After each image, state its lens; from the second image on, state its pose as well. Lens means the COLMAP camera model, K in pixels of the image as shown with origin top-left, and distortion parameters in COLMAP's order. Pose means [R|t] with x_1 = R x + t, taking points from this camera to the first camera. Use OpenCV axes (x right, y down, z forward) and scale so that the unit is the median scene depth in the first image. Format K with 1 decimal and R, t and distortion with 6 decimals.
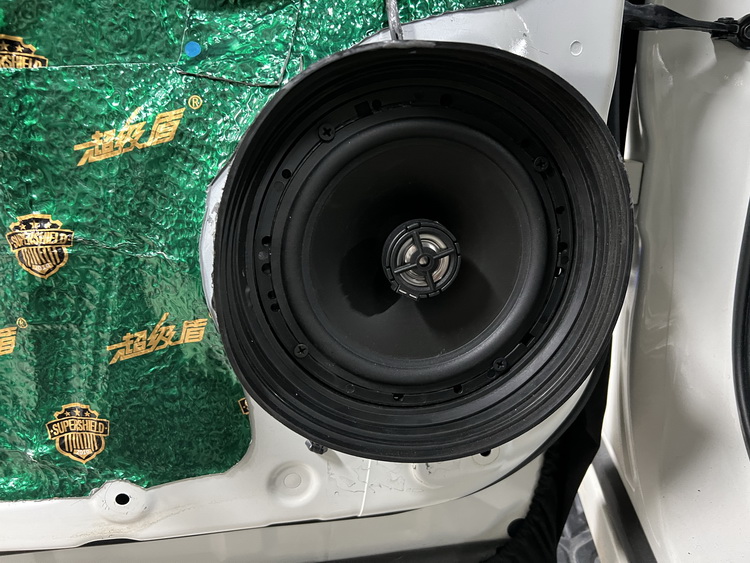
lens RADIAL K [[561.5, 0, 375.0], [0, 561.5, 281.5], [0, 0, 1]] dist [0.007116, -0.002861]
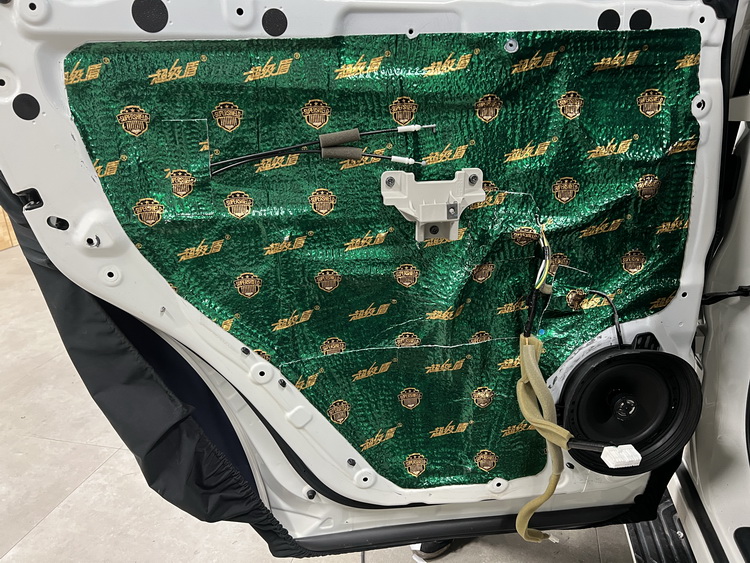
lens RADIAL K [[561.5, 0, 375.0], [0, 561.5, 281.5], [0, 0, 1]] dist [0.007116, -0.002861]
pose [[0.997440, -0.007185, -0.071148, -0.844297], [0.010749, 0.998700, 0.049835, -0.717316], [0.070698, -0.050472, 0.996220, -1.654611]]
